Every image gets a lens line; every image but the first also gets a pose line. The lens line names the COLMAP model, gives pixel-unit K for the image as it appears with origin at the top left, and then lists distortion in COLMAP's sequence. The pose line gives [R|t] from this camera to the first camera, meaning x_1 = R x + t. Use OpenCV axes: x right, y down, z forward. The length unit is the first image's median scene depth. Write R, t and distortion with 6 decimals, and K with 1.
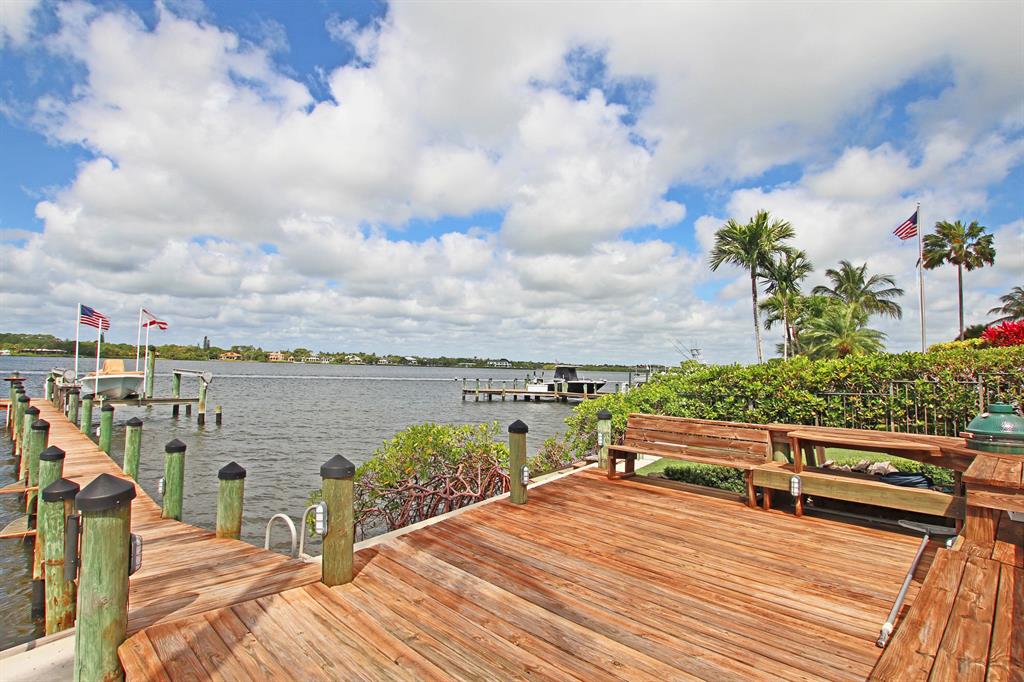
lens RADIAL K [[528.7, 0, 511.1], [0, 528.7, 339.4], [0, 0, 1]] dist [-0.027988, -0.000736]
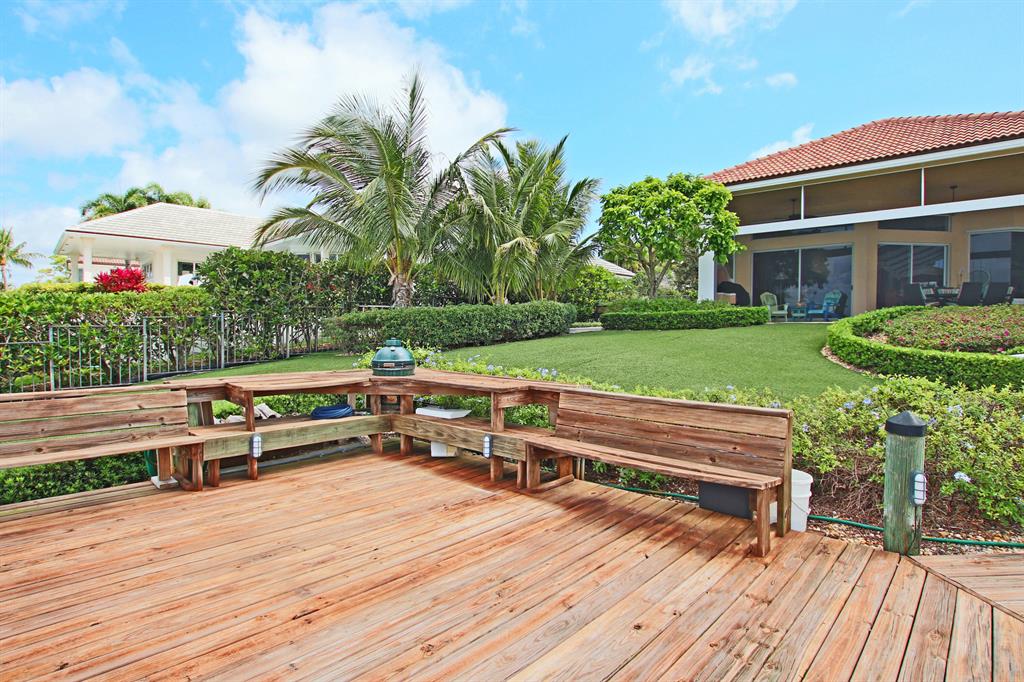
lens RADIAL K [[528.7, 0, 514.0], [0, 528.7, 338.7], [0, 0, 1]] dist [-0.027988, -0.000736]
pose [[-0.039304, -0.046611, 0.998140, -0.378571], [-0.060970, 0.997162, 0.044164, 0.043141], [-0.997365, -0.059121, -0.042034, 0.700454]]
